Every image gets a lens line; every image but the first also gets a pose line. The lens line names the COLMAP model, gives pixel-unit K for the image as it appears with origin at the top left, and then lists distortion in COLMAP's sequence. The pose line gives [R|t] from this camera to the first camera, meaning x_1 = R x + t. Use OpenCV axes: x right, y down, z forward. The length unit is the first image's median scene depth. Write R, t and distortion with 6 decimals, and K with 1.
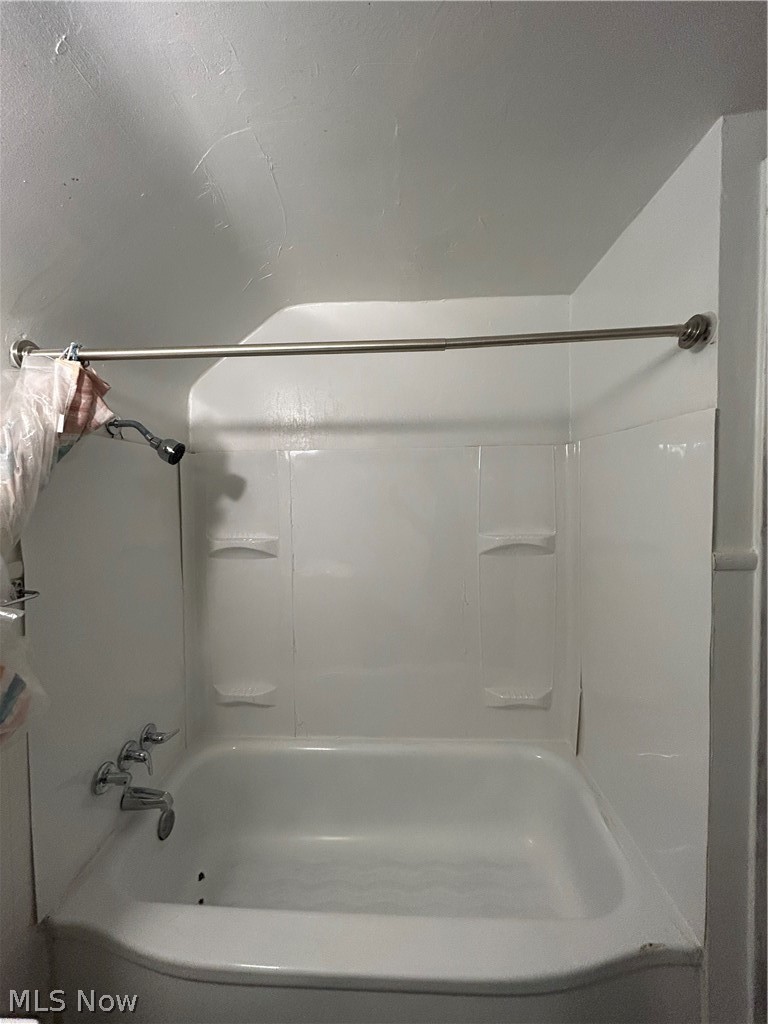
lens RADIAL K [[412.2, 0, 383.2], [0, 412.2, 507.5], [0, 0, 1]] dist [-0.001350, 0.000233]
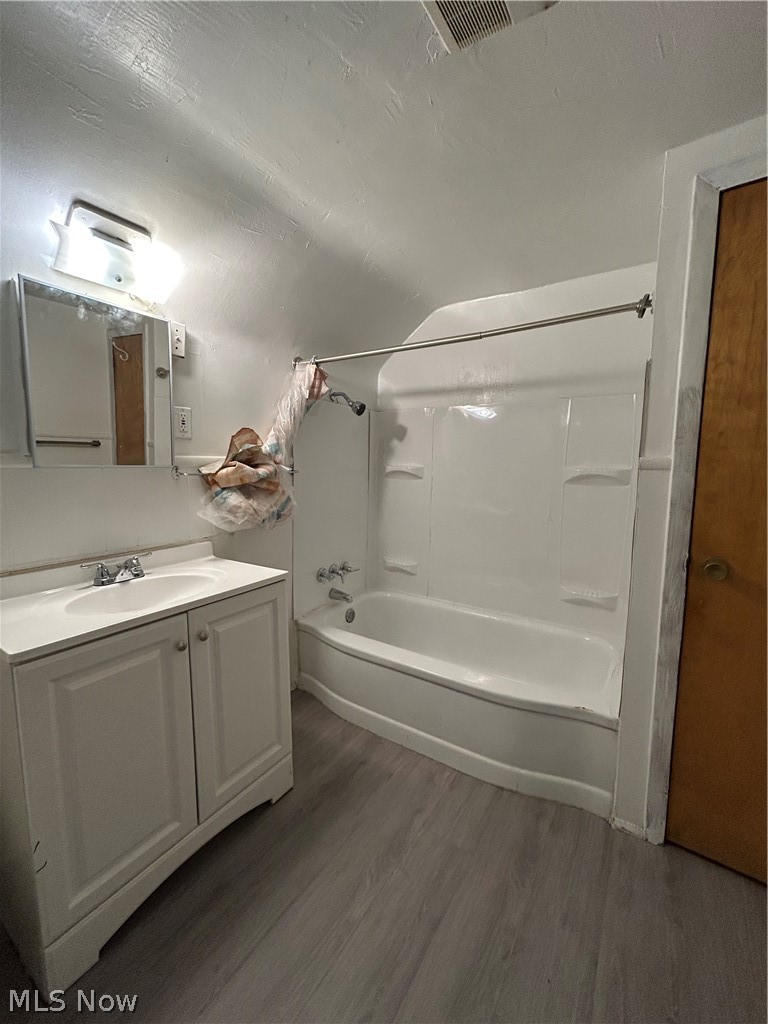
lens RADIAL K [[412.2, 0, 383.2], [0, 412.2, 507.5], [0, 0, 1]] dist [-0.001350, 0.000233]
pose [[0.860115, 0.081339, -0.503574, 0.578299], [-0.047674, 0.995702, 0.079400, 0.164076], [0.507868, -0.044286, 0.860296, -0.576175]]
